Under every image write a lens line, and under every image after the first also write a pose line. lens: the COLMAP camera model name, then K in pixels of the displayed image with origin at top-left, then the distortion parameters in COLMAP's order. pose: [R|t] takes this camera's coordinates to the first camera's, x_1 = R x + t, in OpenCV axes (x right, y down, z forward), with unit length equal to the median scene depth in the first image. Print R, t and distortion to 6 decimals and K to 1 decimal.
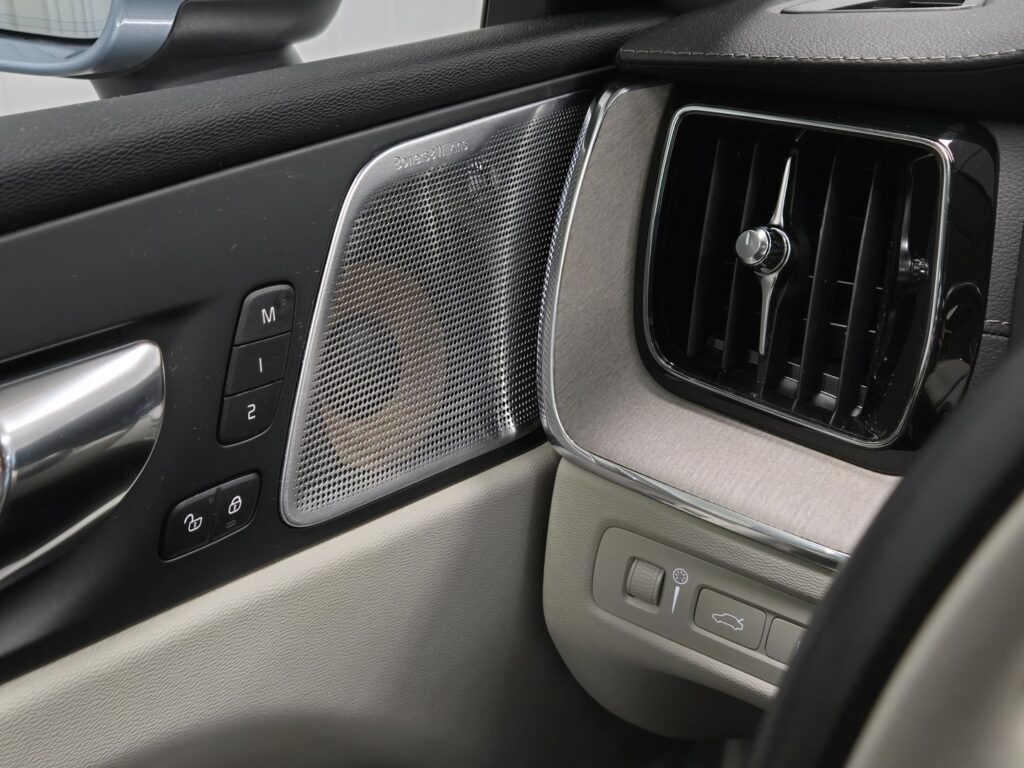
lens RADIAL K [[1246.8, 0, 512.0], [0, 1246.8, 384.0], [0, 0, 1]] dist [0.027107, 0.020014]
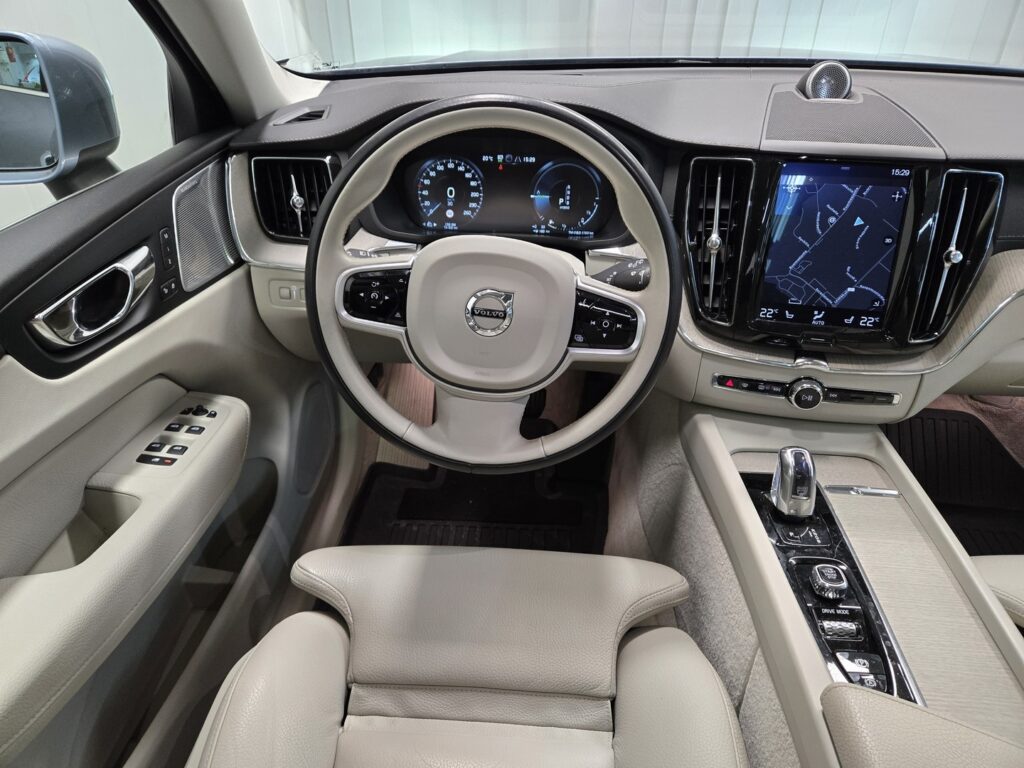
lens RADIAL K [[695.9, 0, 512.0], [0, 695.9, 384.0], [0, 0, 1]] dist [0.063710, -0.058086]
pose [[0.872863, -0.300084, 0.384784, -0.183886], [0.234459, 0.949478, 0.208618, 0.138056], [-0.427947, -0.091879, 0.899122, -1.161079]]
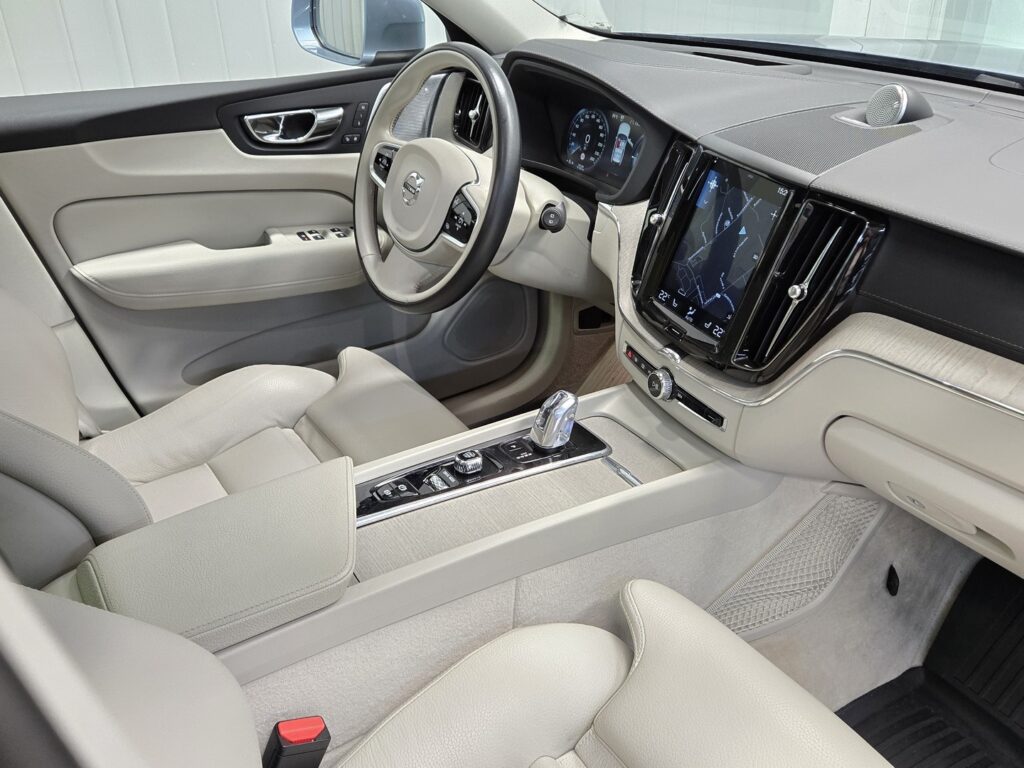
lens RADIAL K [[900.8, 0, 512.0], [0, 900.8, 384.0], [0, 0, 1]] dist [0.055306, 0.003019]
pose [[0.913196, 0.164384, -0.372896, 1.854069], [-0.133609, 0.985228, 0.107119, 0.553651], [0.384996, -0.047999, 0.921669, -2.257428]]
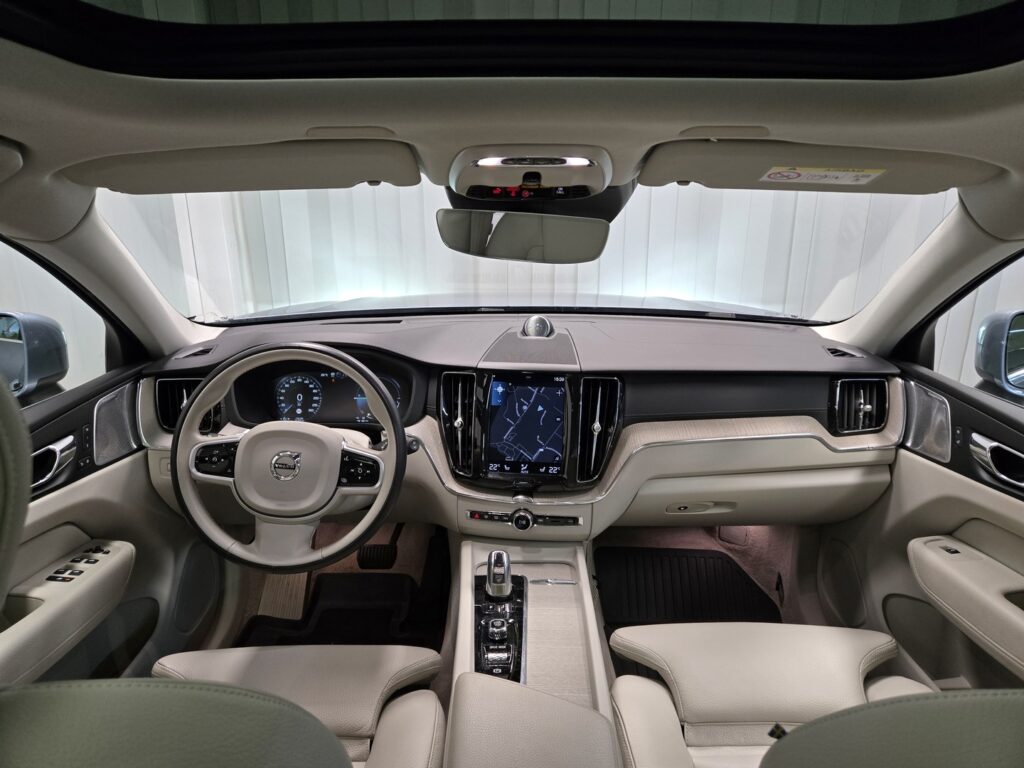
lens RADIAL K [[684.2, 0, 512.0], [0, 684.2, 384.0], [0, 0, 1]] dist [0.084041, -0.072933]
pose [[0.837983, -0.200925, 0.507360, -0.110037], [0.263243, 0.963255, -0.053317, 0.358072], [-0.478005, 0.178238, 0.860083, -2.324772]]
